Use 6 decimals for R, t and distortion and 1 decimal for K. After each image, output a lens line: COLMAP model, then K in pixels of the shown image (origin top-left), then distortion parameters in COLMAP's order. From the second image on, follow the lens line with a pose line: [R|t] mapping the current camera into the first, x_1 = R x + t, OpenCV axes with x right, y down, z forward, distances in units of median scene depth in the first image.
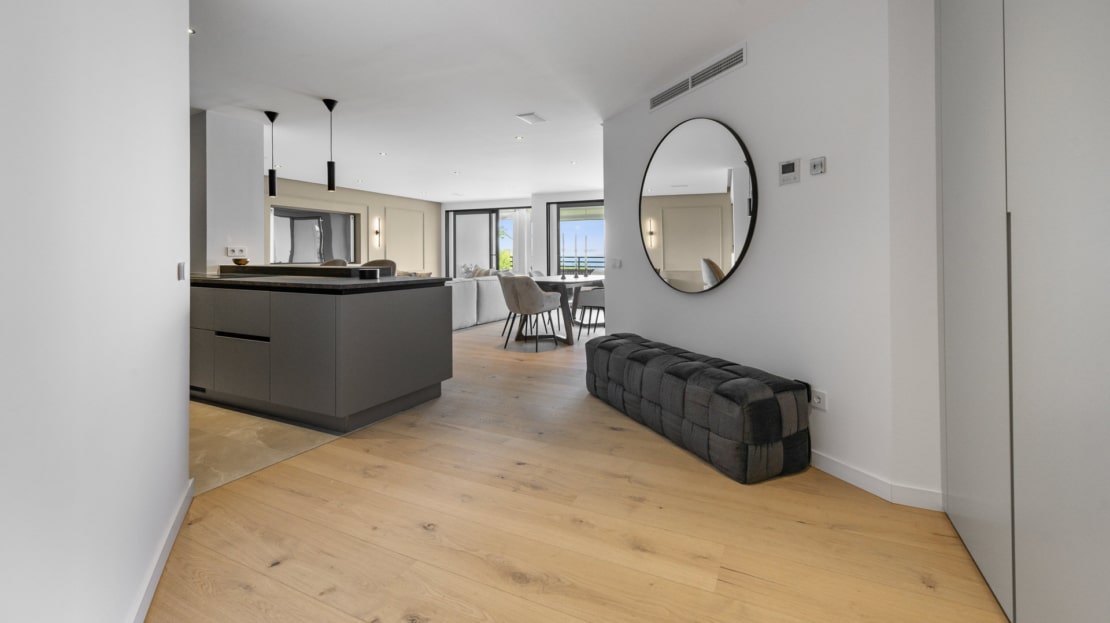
lens RADIAL K [[443.8, 0, 582.4], [0, 443.8, 255.1], [0, 0, 1]] dist [0.000742, -0.000002]
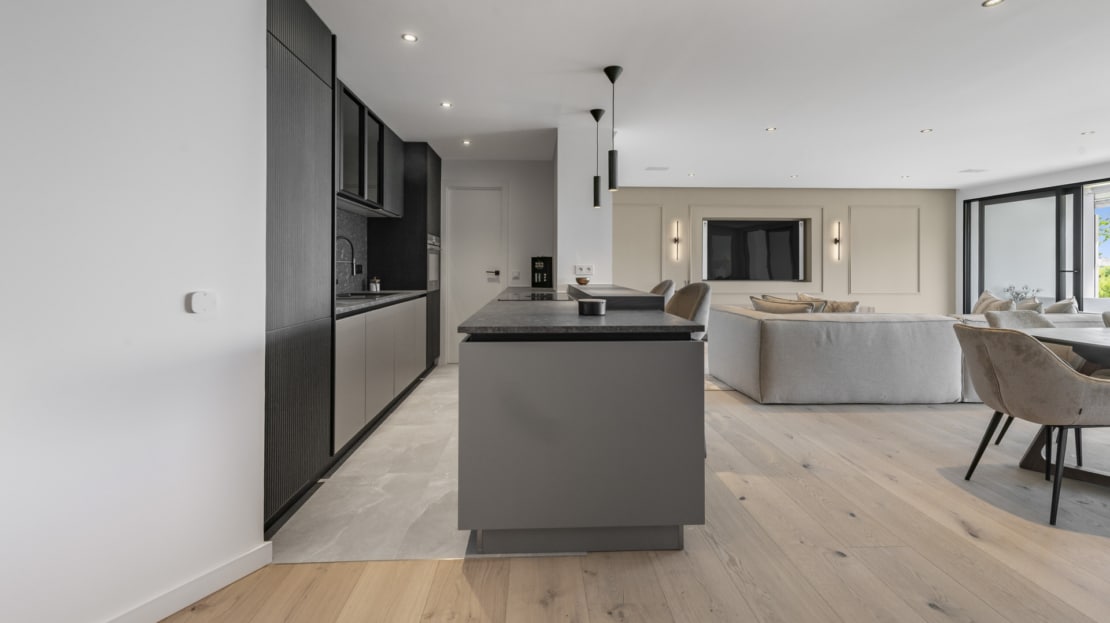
lens RADIAL K [[469.0, 0, 550.6], [0, 469.0, 267.9], [0, 0, 1]] dist [0.003834, 0.000002]
pose [[0.449417, -0.000977, -0.893322, 0.034997], [0.000512, 1.000000, -0.000836, -0.004883], [0.893322, -0.000082, 0.449417, 0.212863]]
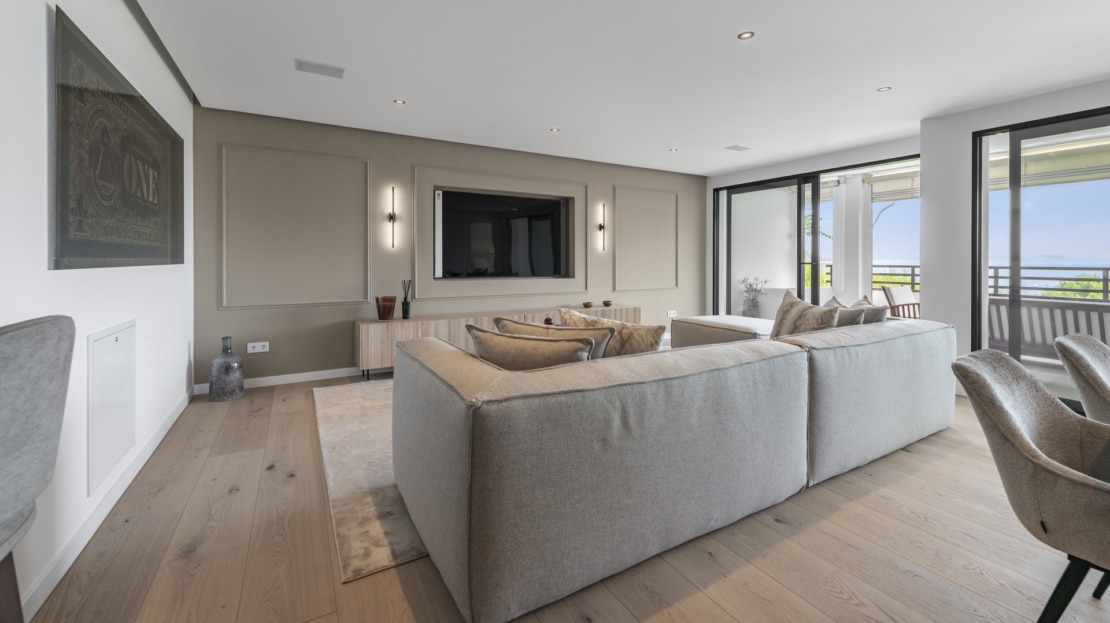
lens RADIAL K [[469.0, 0, 550.6], [0, 469.0, 267.9], [0, 0, 1]] dist [0.003834, 0.000002]
pose [[0.804321, 0.008340, -0.594136, -0.135797], [0.001868, 0.999861, 0.016563, -0.005375], [0.594191, -0.014432, 0.804194, 0.449870]]
